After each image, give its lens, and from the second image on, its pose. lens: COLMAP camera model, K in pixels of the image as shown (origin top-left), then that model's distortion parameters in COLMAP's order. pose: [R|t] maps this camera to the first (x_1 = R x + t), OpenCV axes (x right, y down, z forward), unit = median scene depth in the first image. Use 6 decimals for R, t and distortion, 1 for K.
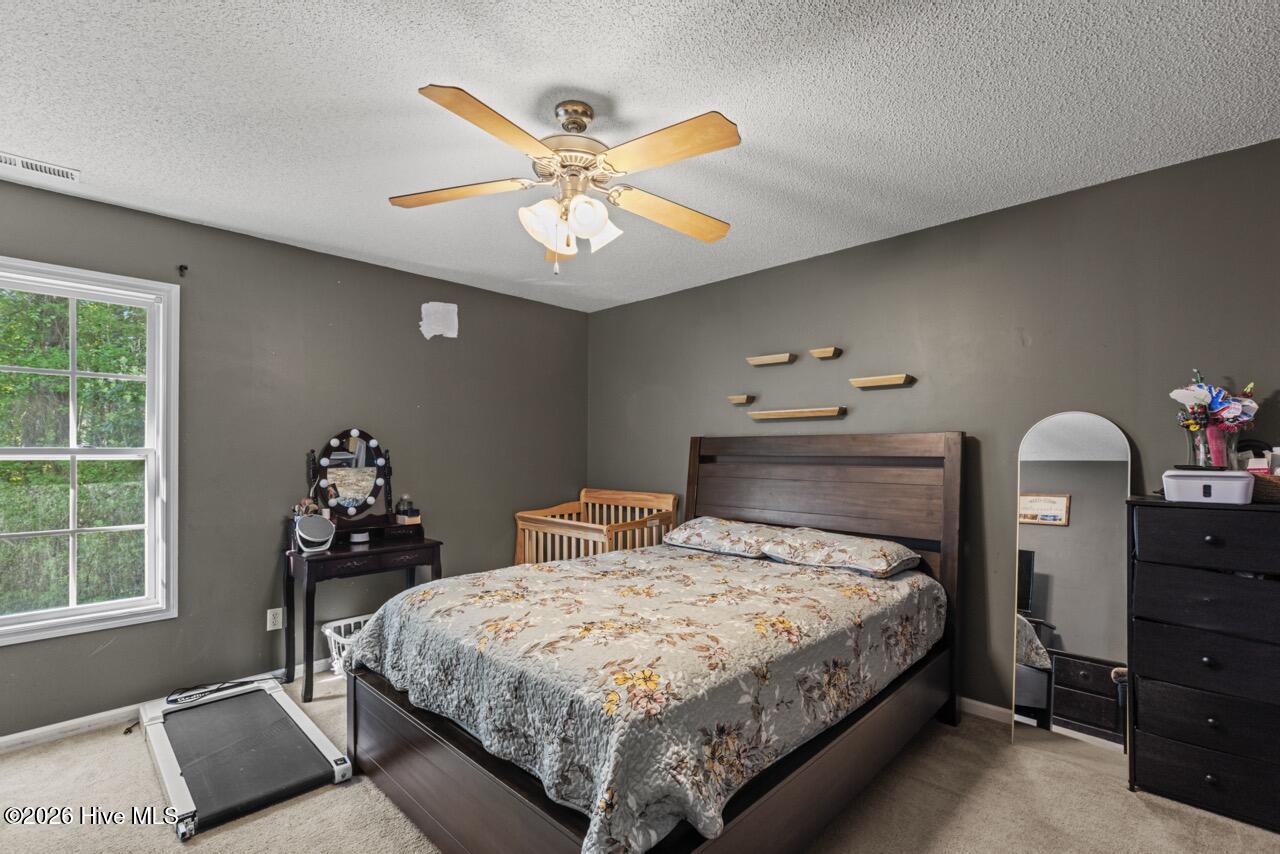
lens RADIAL K [[575.1, 0, 634.2], [0, 575.1, 446.1], [0, 0, 1]] dist [-0.000752, -0.000018]
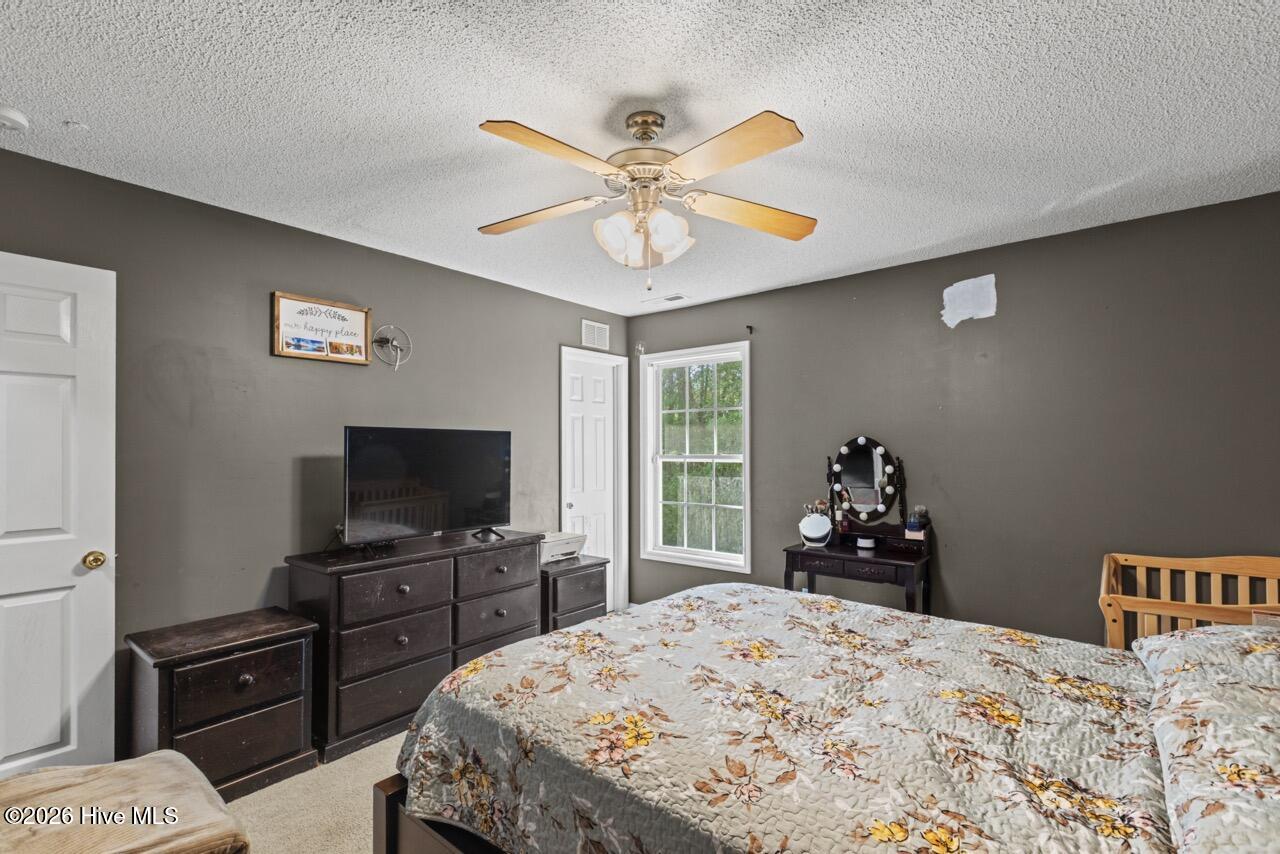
lens RADIAL K [[569.9, 0, 642.2], [0, 569.9, 436.9], [0, 0, 1]] dist [0.000992, -0.000137]
pose [[0.092927, -0.023467, -0.995396, 0.676013], [0.010776, 0.999687, -0.022562, -0.014394], [0.995615, -0.008630, 0.093150, 0.703335]]
